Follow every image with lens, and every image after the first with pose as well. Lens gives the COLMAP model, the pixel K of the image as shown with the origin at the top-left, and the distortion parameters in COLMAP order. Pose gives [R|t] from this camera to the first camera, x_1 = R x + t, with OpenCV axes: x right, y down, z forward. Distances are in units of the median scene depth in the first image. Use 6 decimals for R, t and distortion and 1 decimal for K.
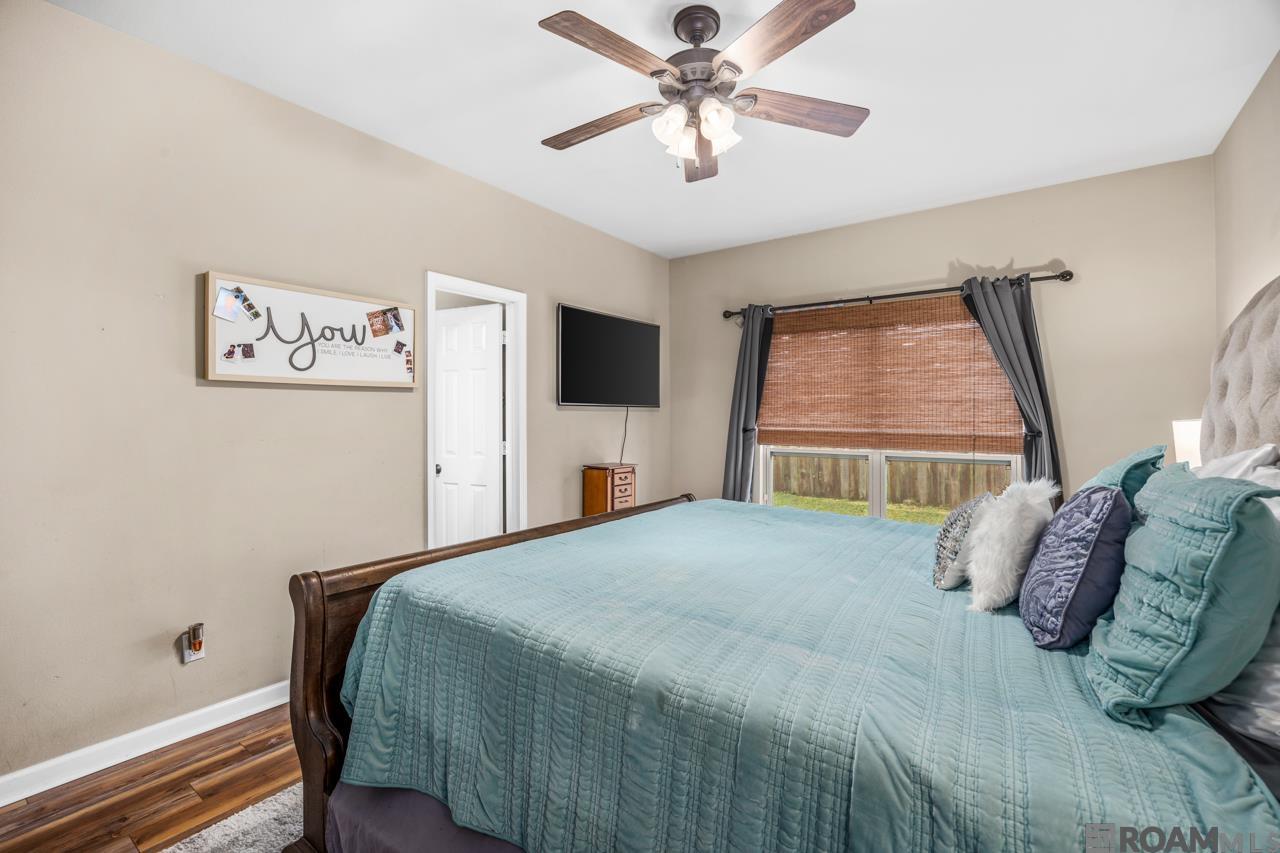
lens RADIAL K [[563.6, 0, 641.1], [0, 563.6, 428.1], [0, 0, 1]] dist [-0.001836, -0.000102]
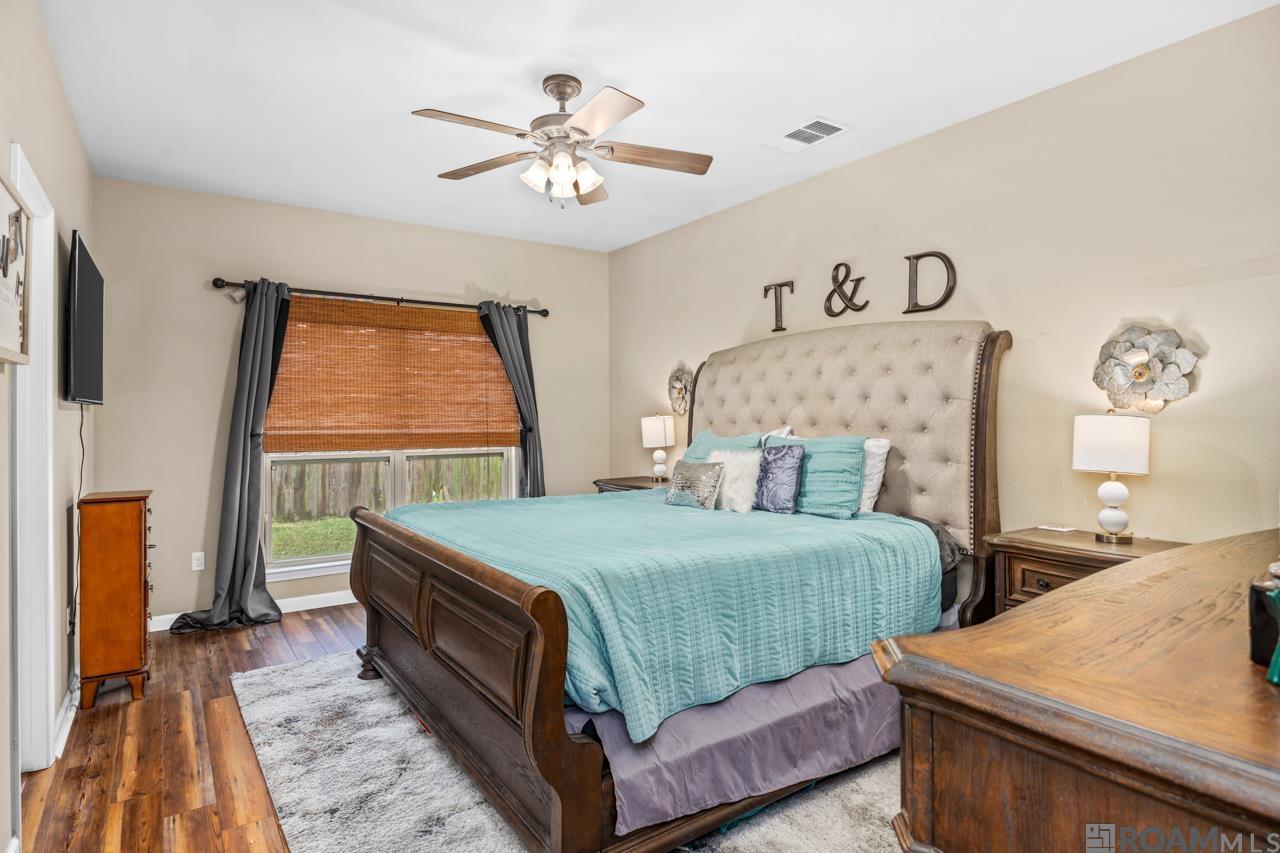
lens RADIAL K [[681.9, 0, 642.2], [0, 681.9, 418.5], [0, 0, 1]] dist [0.002322, 0.000259]
pose [[0.338566, -0.005594, 0.940926, -0.576373], [0.025849, 0.999660, -0.003357, -0.003005], [-0.940587, 0.025459, 0.338596, 0.178540]]
